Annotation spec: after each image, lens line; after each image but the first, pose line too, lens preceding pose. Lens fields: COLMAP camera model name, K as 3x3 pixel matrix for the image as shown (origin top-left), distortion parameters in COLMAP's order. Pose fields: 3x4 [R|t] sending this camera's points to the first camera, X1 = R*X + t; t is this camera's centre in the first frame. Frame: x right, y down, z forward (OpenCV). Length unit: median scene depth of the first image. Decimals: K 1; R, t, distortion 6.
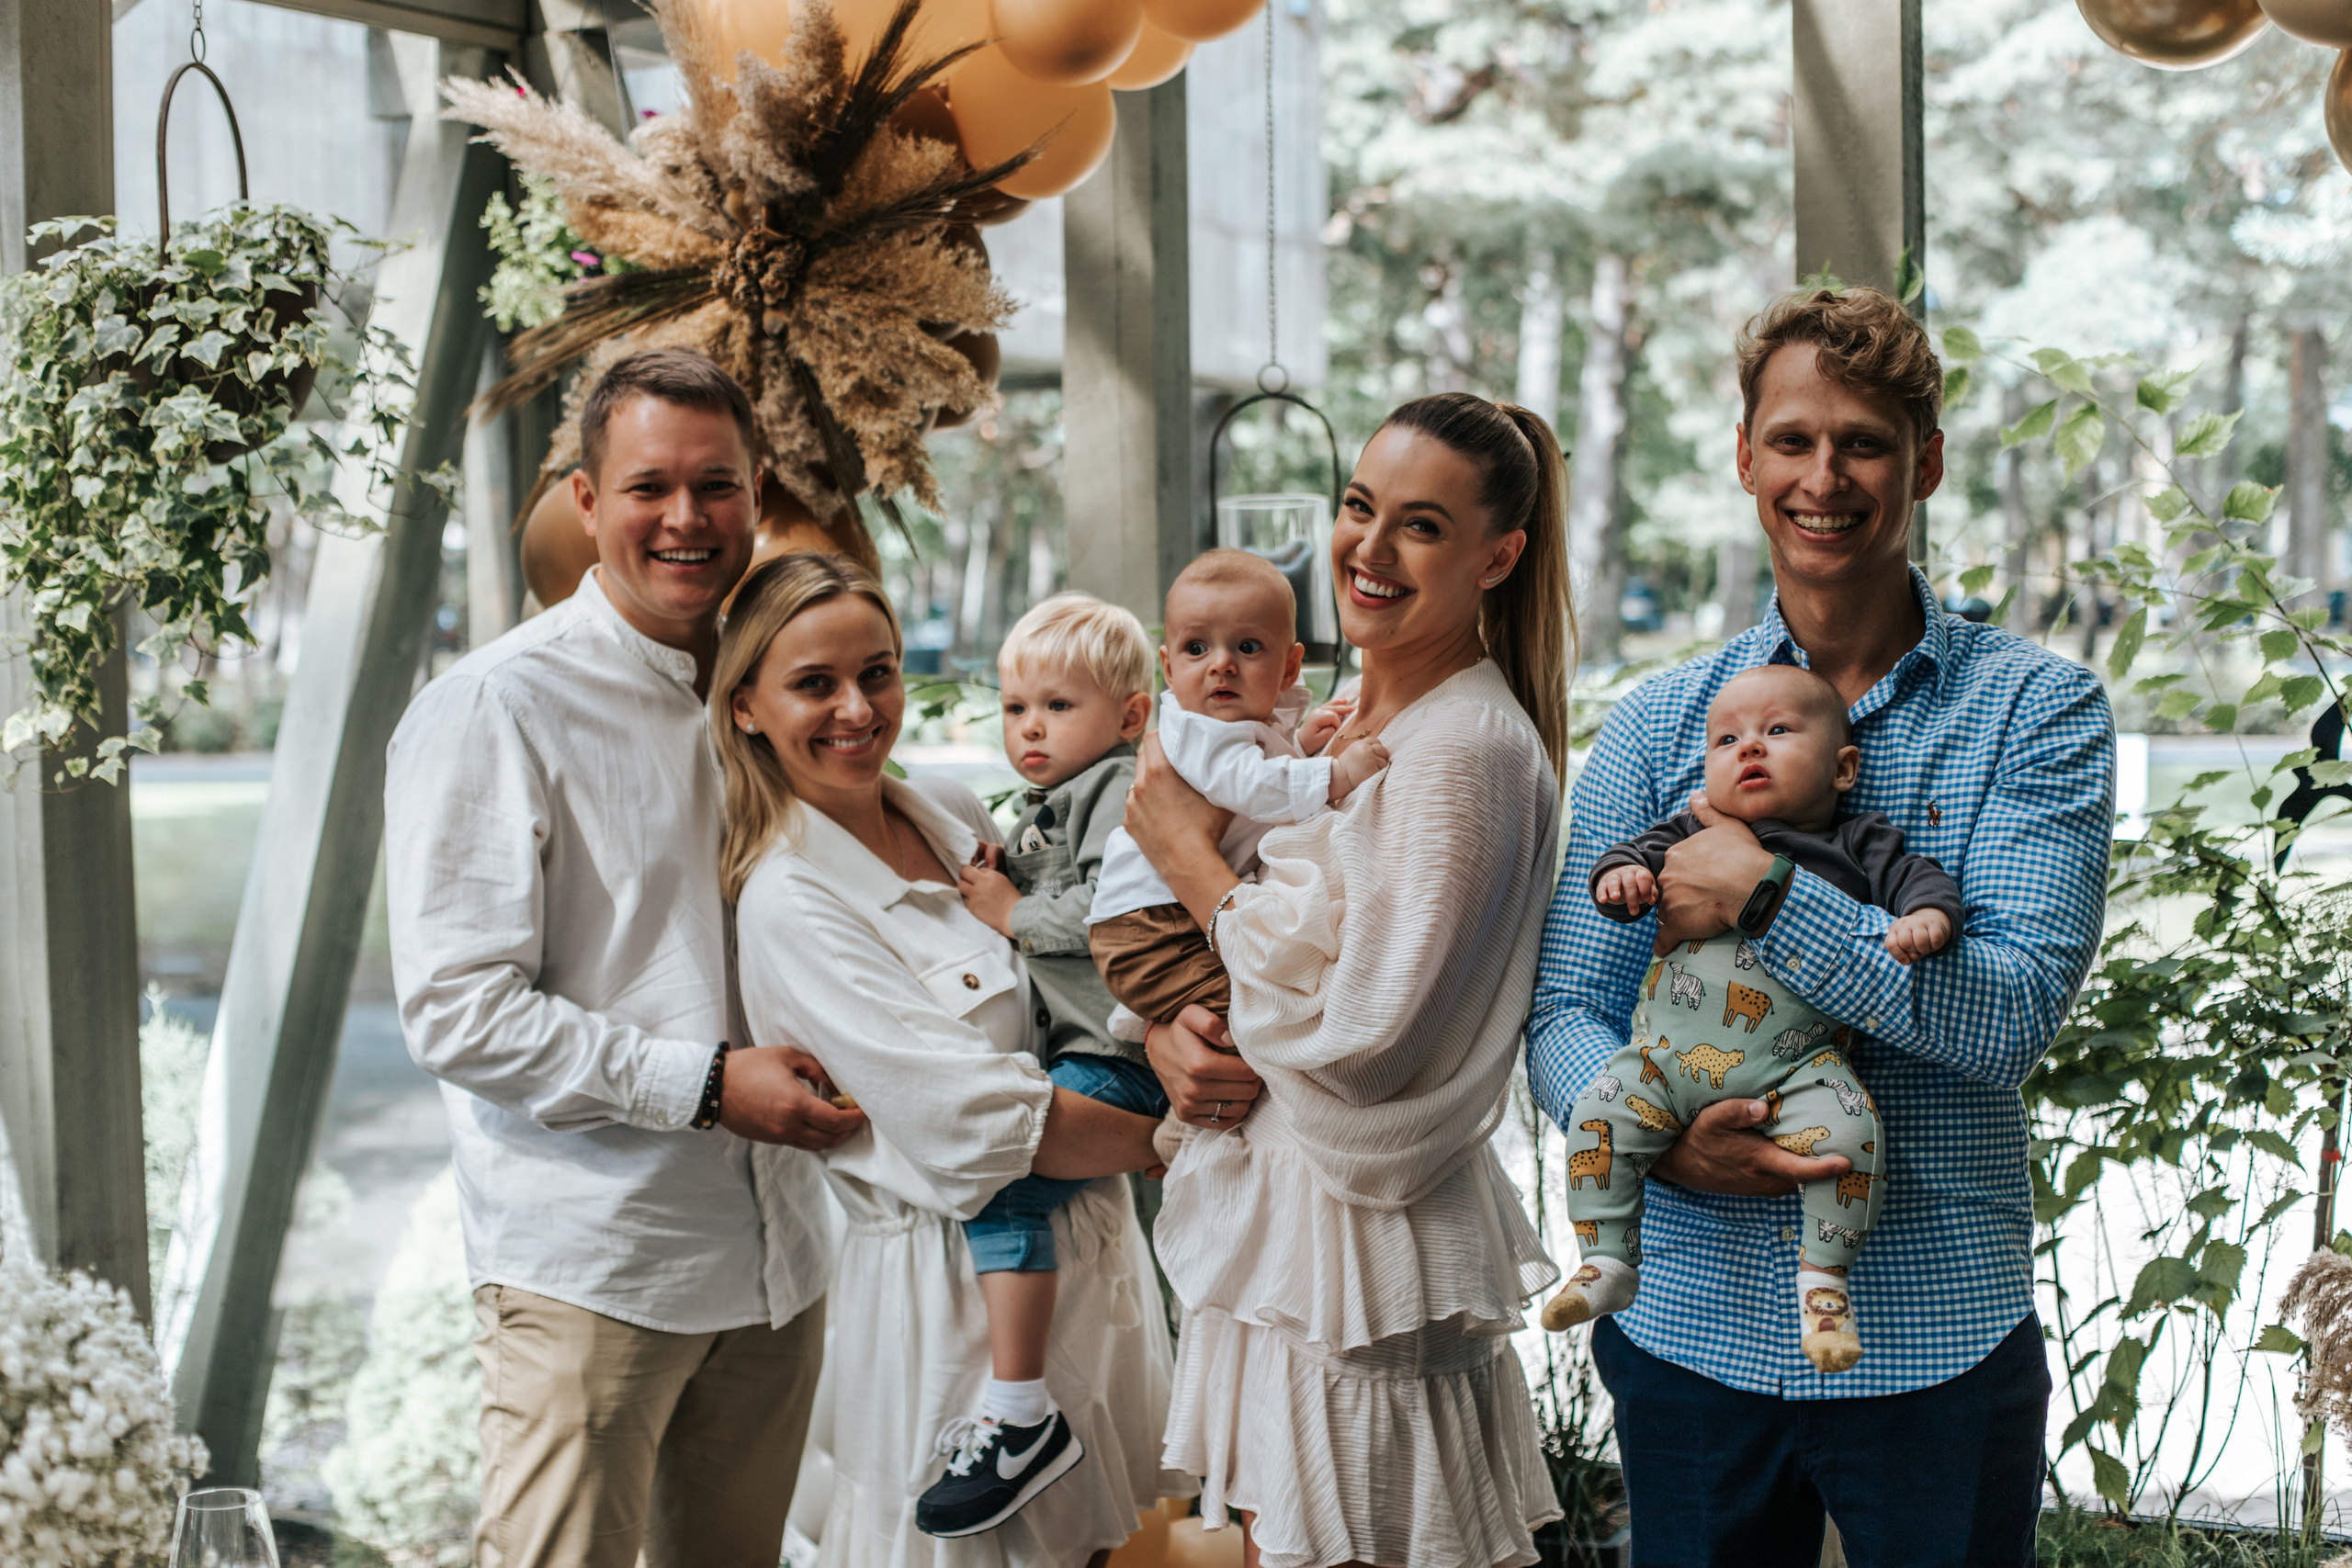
lens RADIAL K [[3466.2, 0, 1231.9], [0, 3466.2, 774.0], [0, 0, 1]] dist [-0.018230, -0.154260]
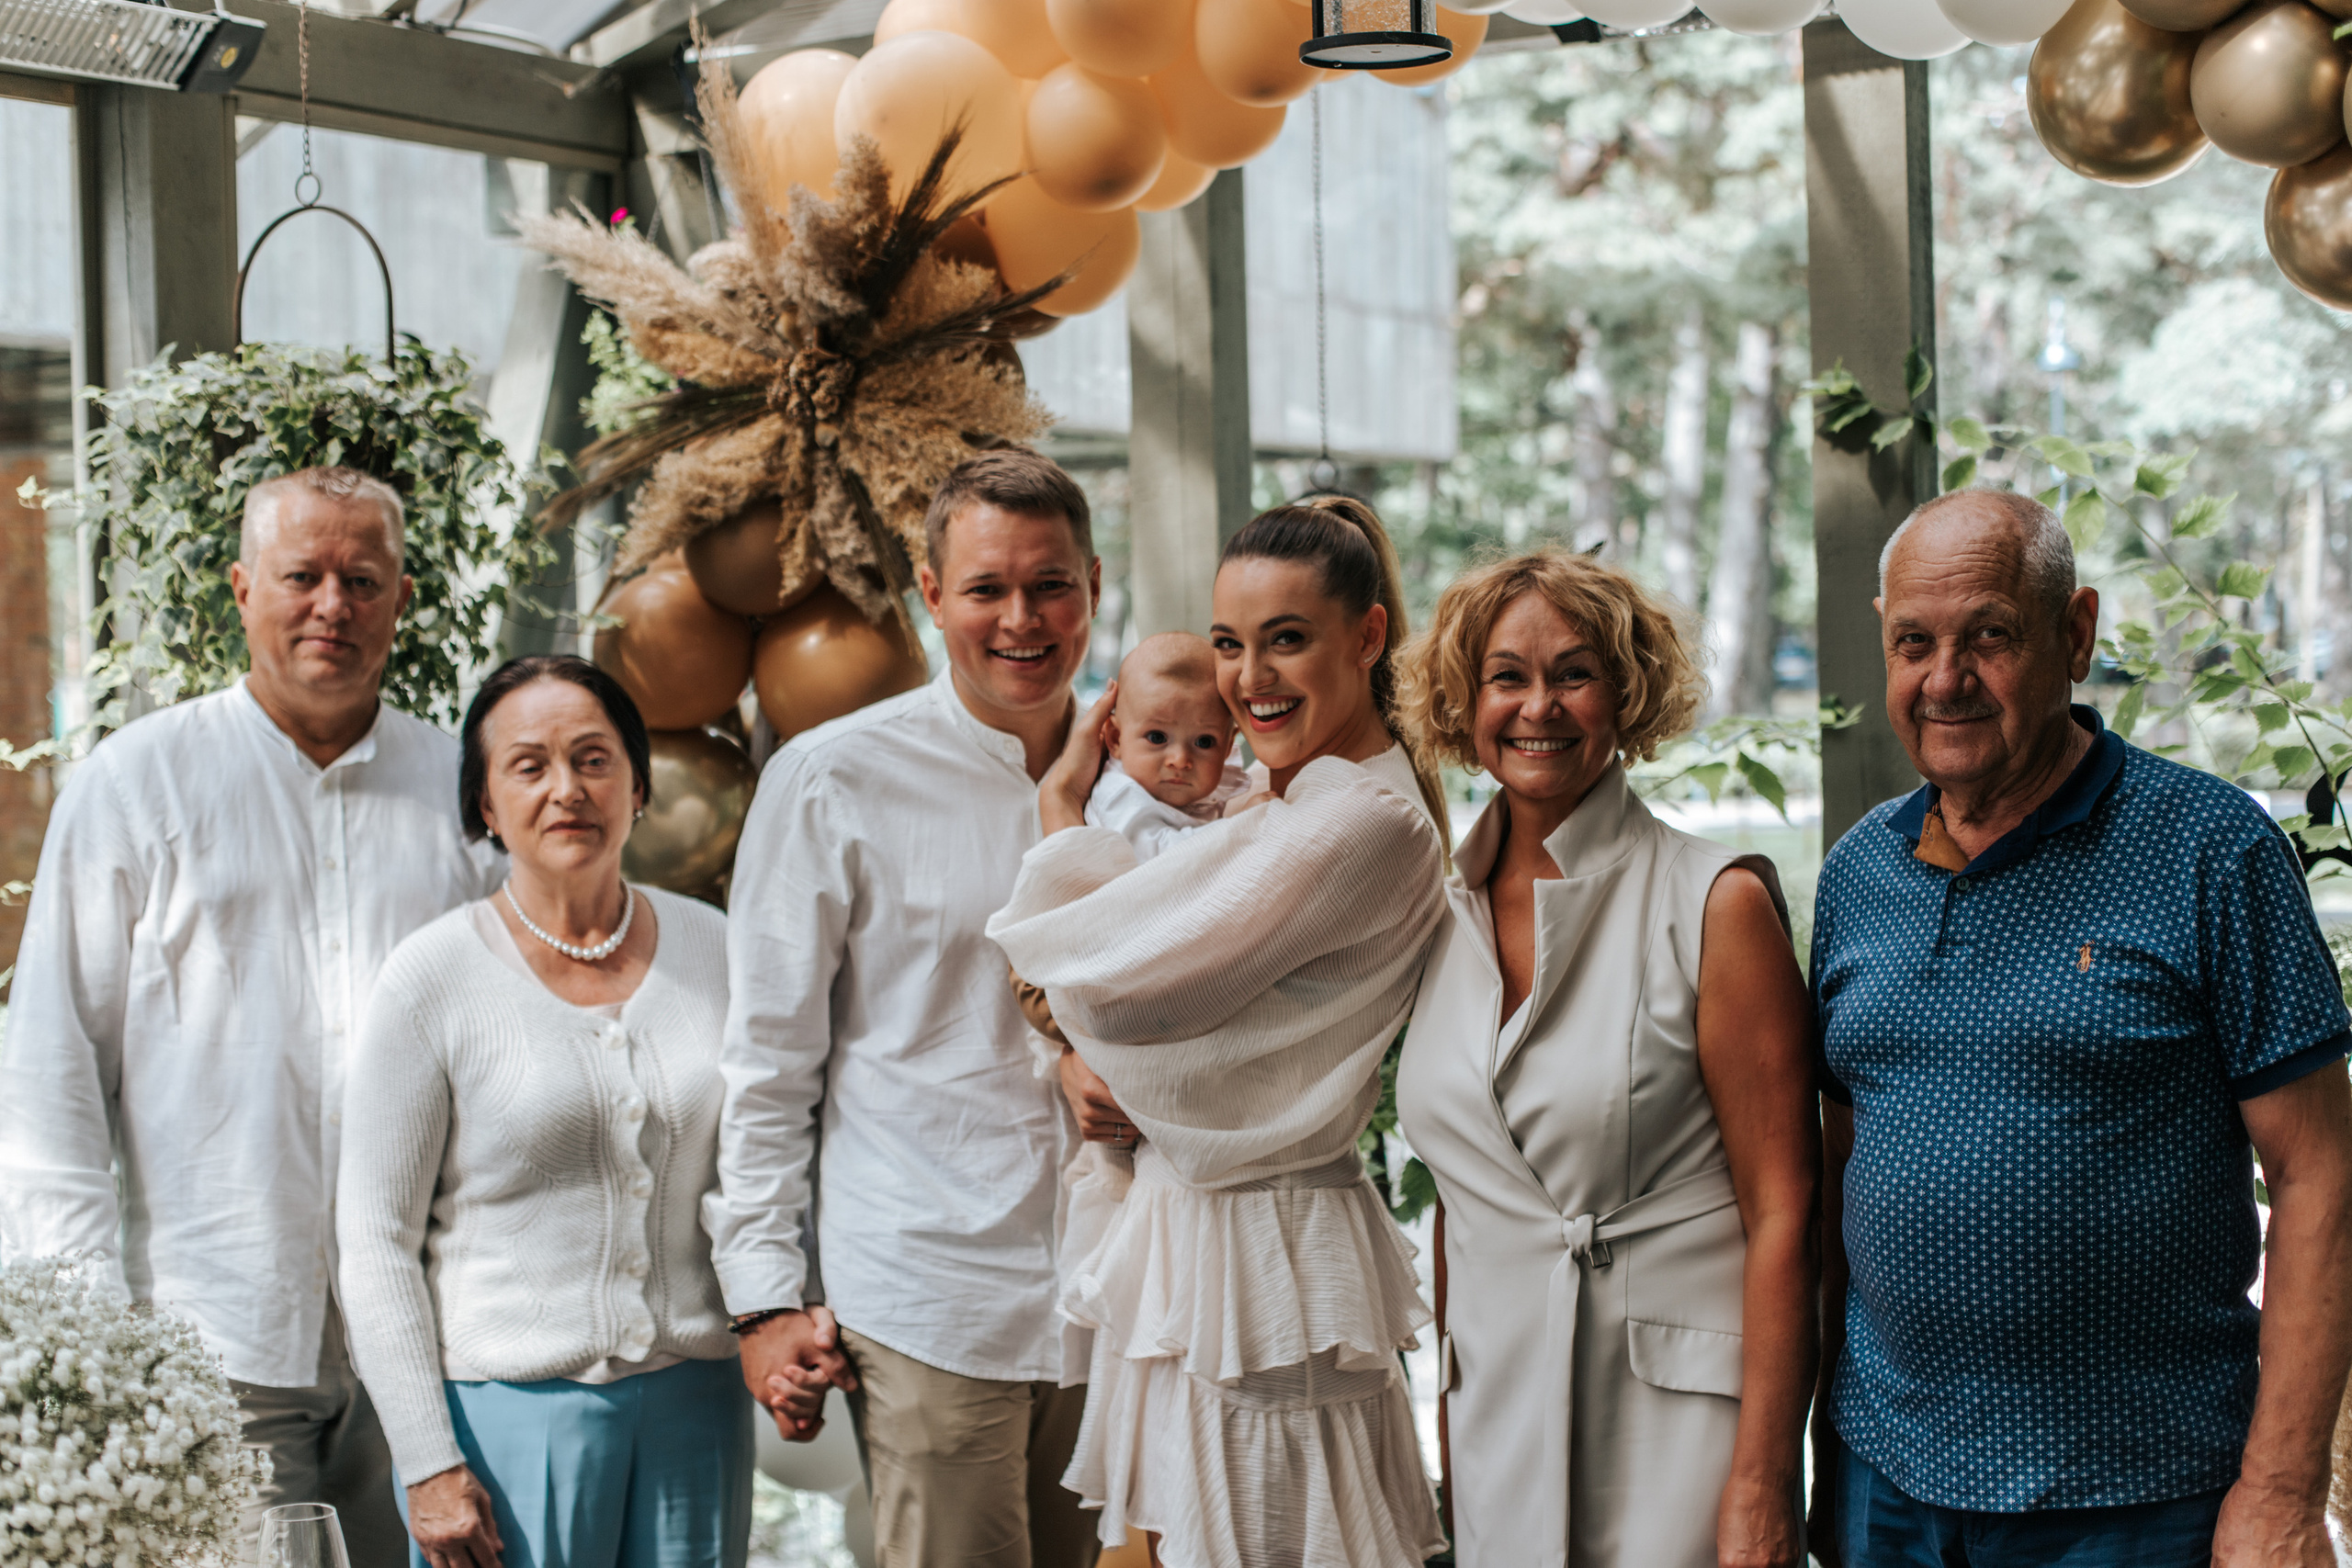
lens RADIAL K [[3465.6, 0, 1445.8], [0, 3465.6, 524.7], [0, 0, 1]] dist [0.268731, -2.009120]
pose [[0.999720, -0.014071, 0.019017, 0.036988], [0.015744, 0.995738, -0.090873, -0.002768], [-0.017657, 0.091147, 0.995681, -0.066619]]
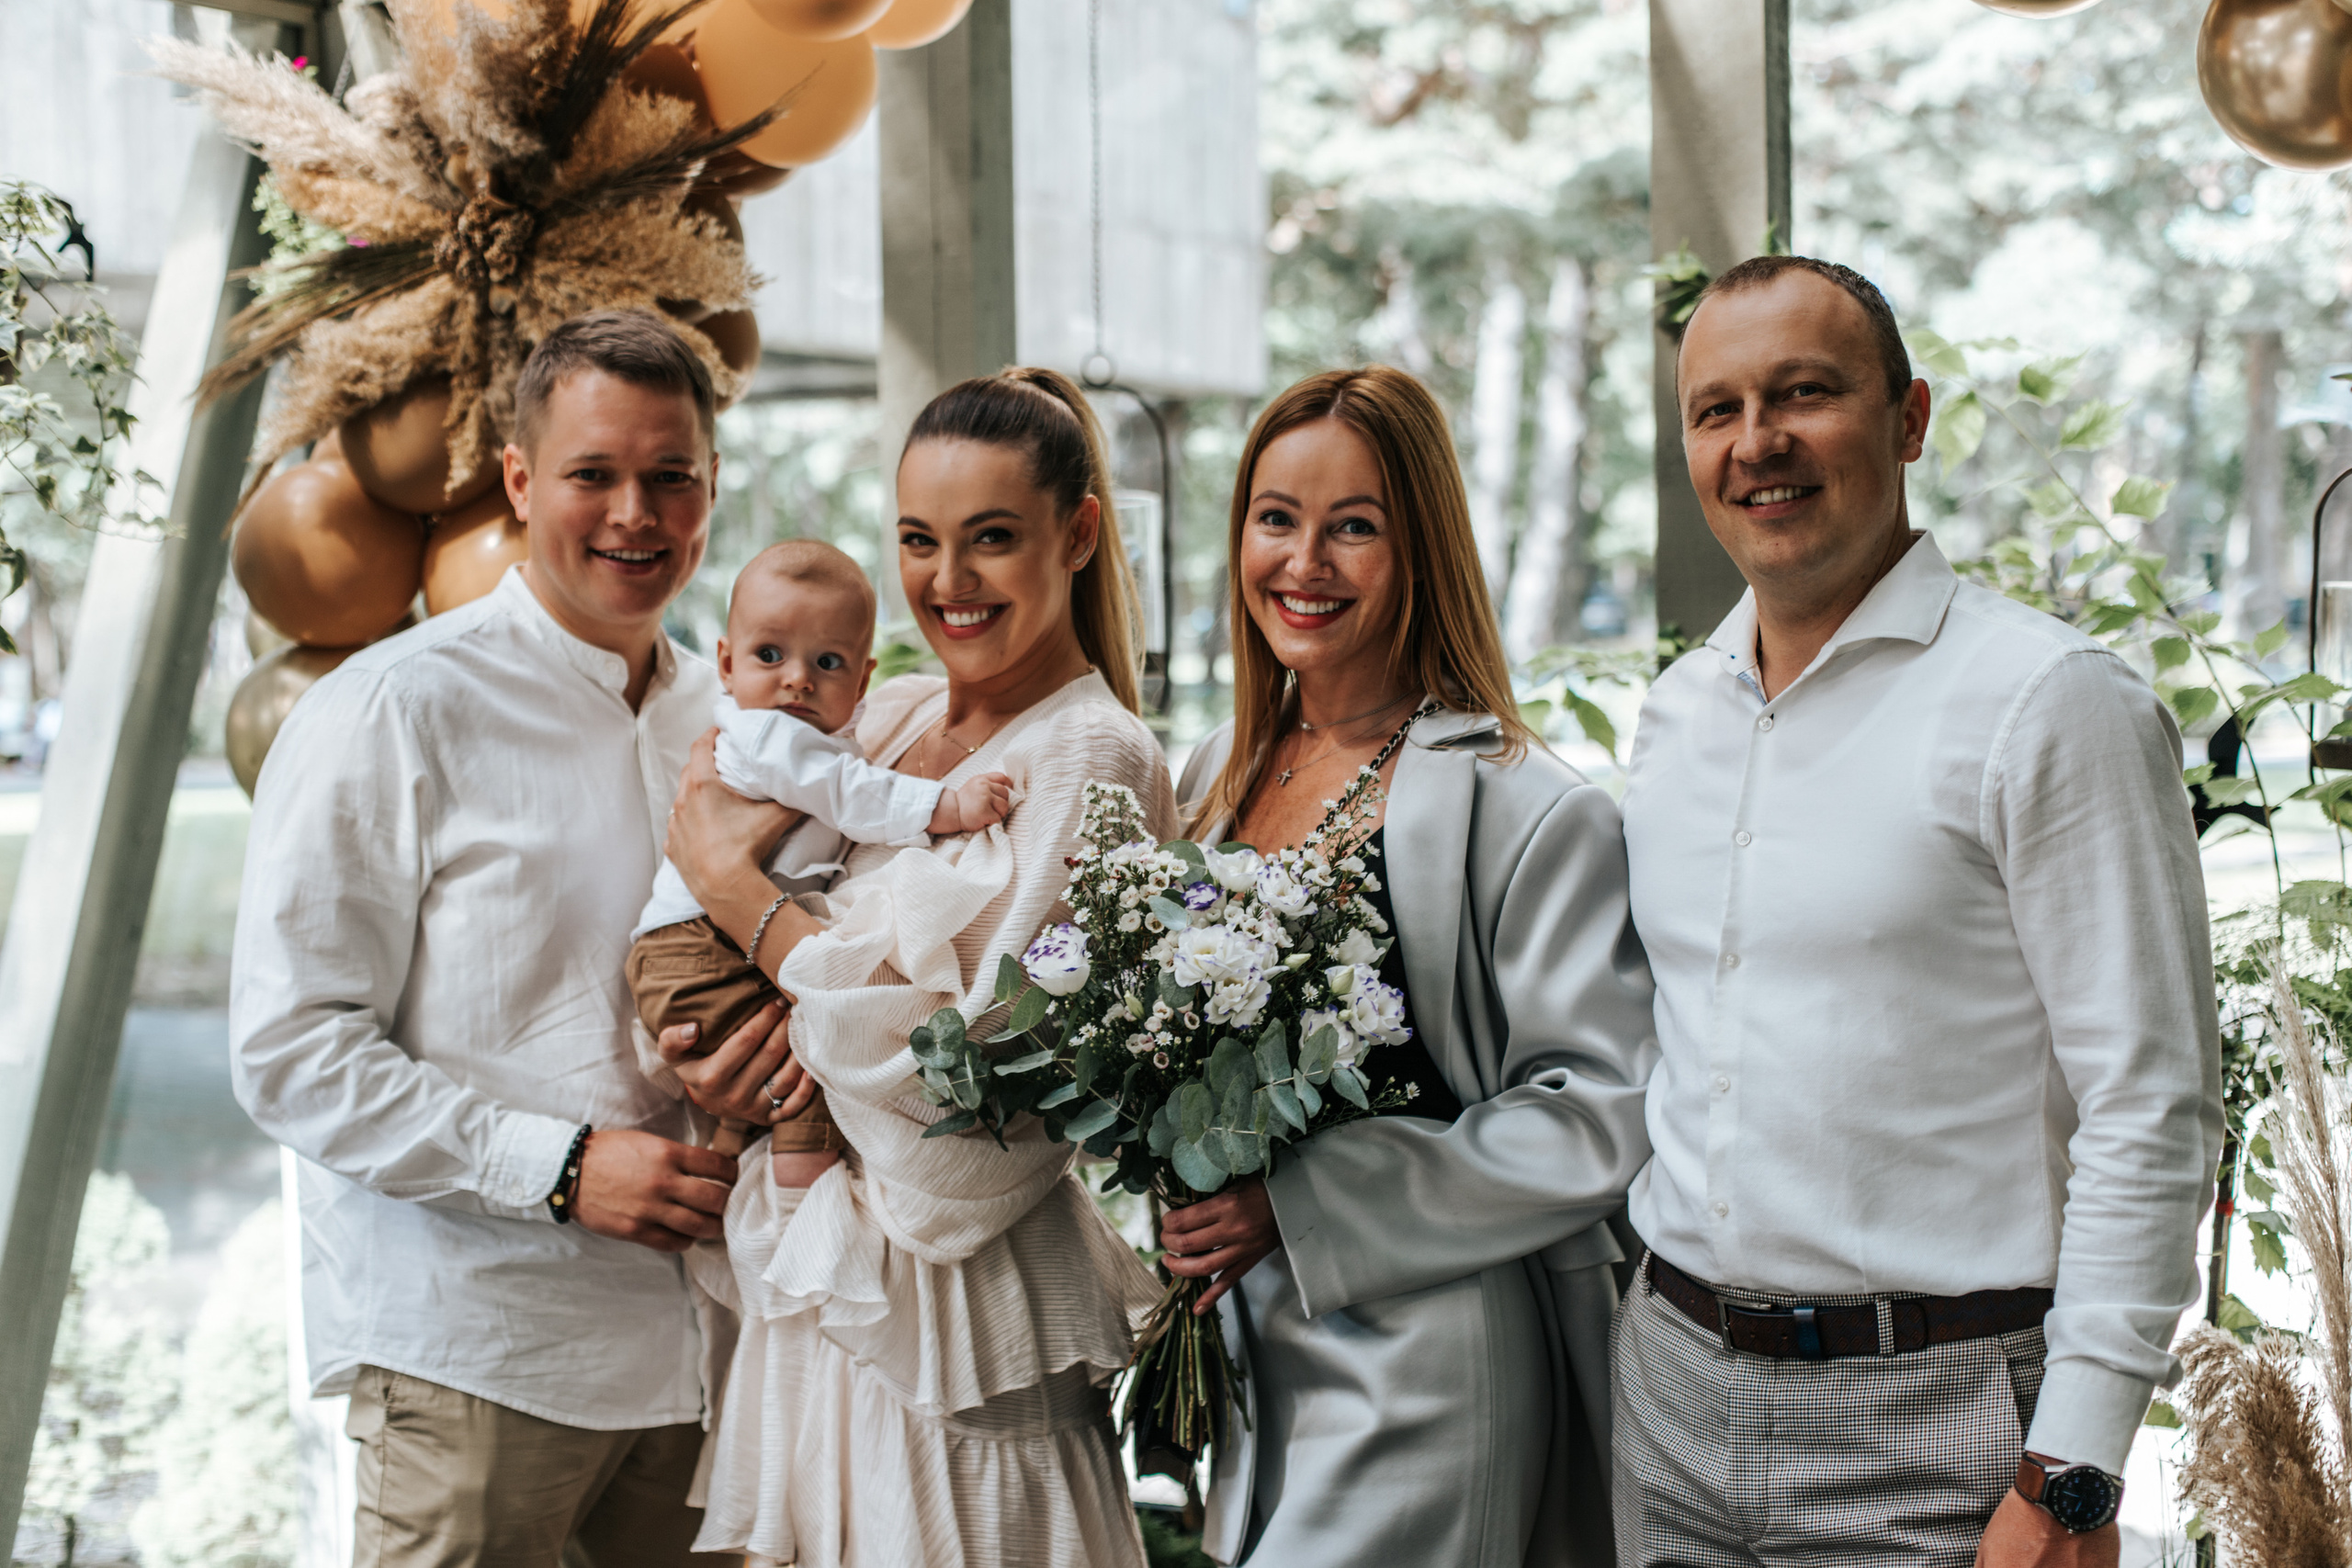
lens RADIAL K [[3466.2, 0, 1231.9], [0, 3466.2, 774.0], [0, 0, 1]] dist [-0.018230, -0.154260]
pose [[0.999922, -0.001873, 0.012373, 0.047460], [0.001890, 0.999997, -0.001363, -0.004619], [-0.012370, 0.001386, 0.999923, 0.090294]]
